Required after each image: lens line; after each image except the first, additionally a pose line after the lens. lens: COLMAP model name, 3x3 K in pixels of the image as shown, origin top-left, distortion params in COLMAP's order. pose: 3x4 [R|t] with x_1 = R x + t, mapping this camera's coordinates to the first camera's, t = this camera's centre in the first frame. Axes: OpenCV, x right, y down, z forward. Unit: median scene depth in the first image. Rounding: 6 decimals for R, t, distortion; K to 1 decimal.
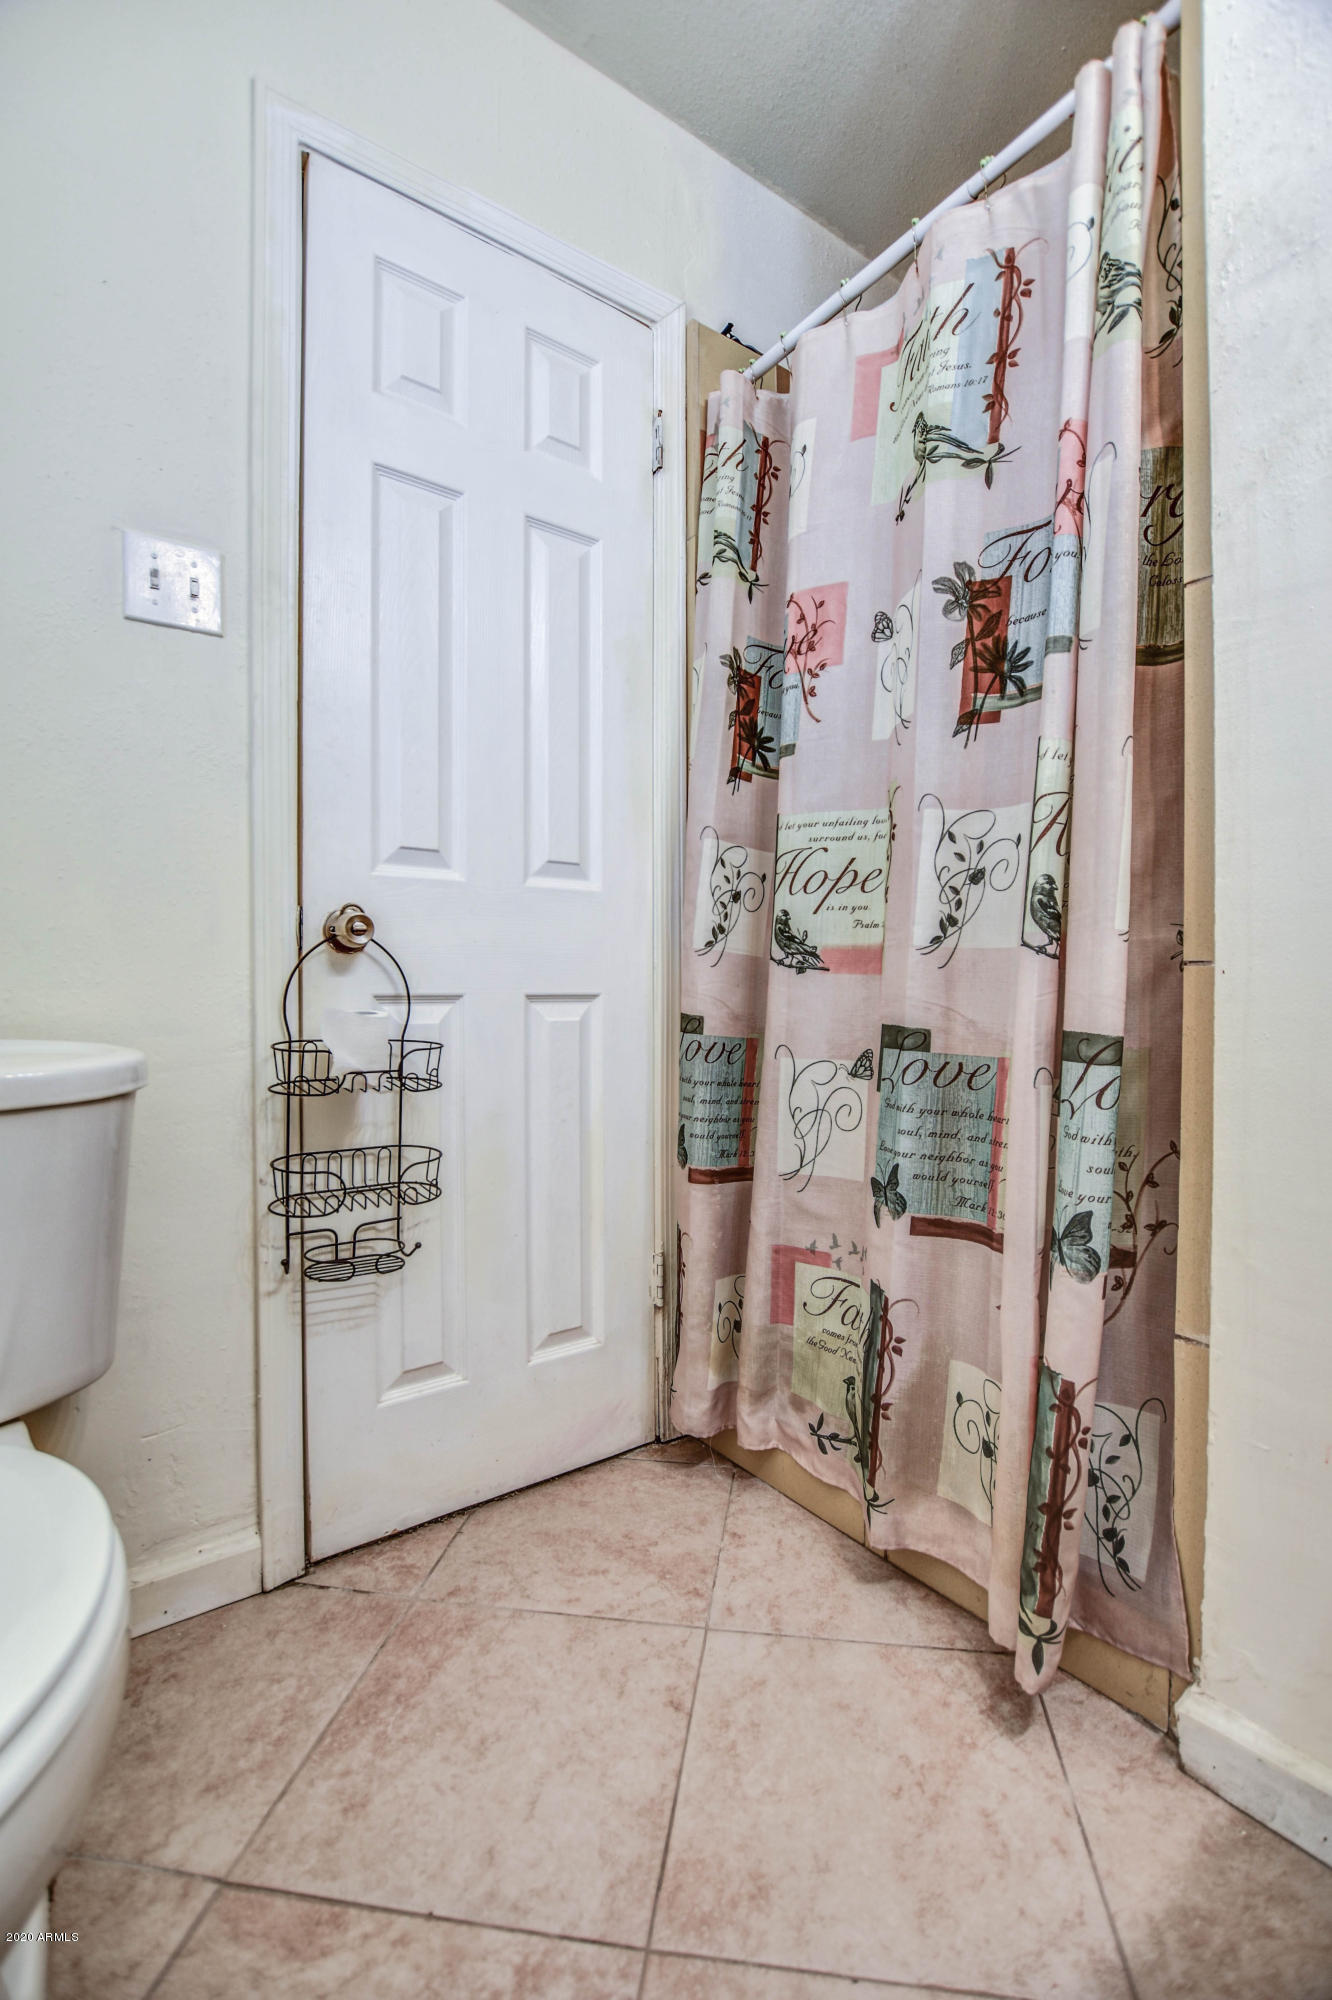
lens RADIAL K [[820.5, 0, 666.0], [0, 820.5, 1000.0], [0, 0, 1]] dist [-0.027429, 0.003947]
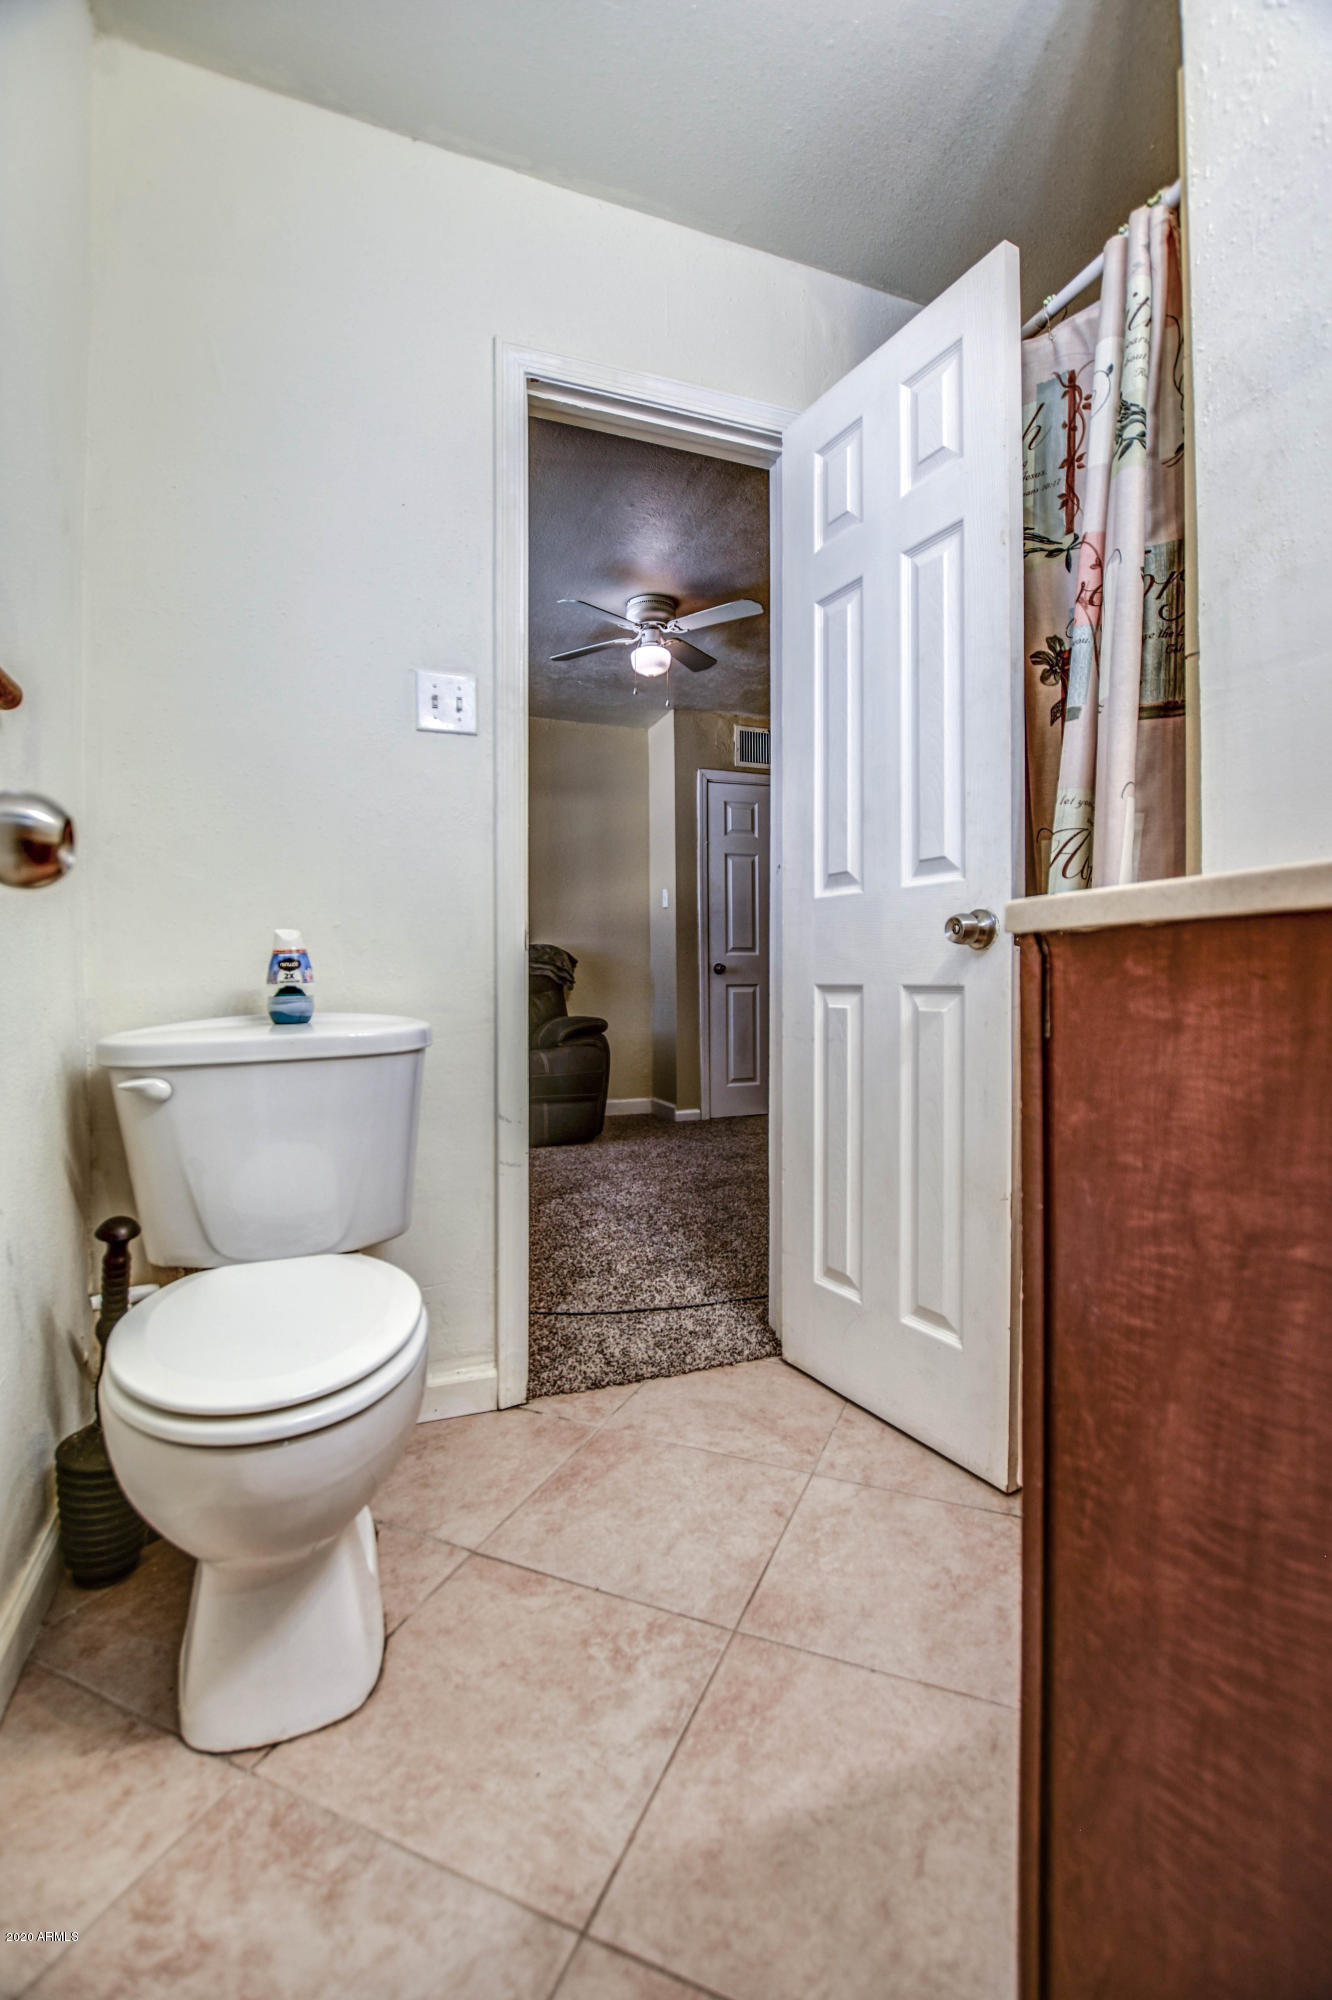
lens RADIAL K [[820.5, 0, 666.0], [0, 820.5, 1000.0], [0, 0, 1]] dist [-0.027429, 0.003947]
pose [[0.966724, 0.010257, -0.255614, 0.186425], [-0.007216, 0.999892, 0.012832, 0.001813], [0.255718, -0.010560, 0.966694, -0.392126]]
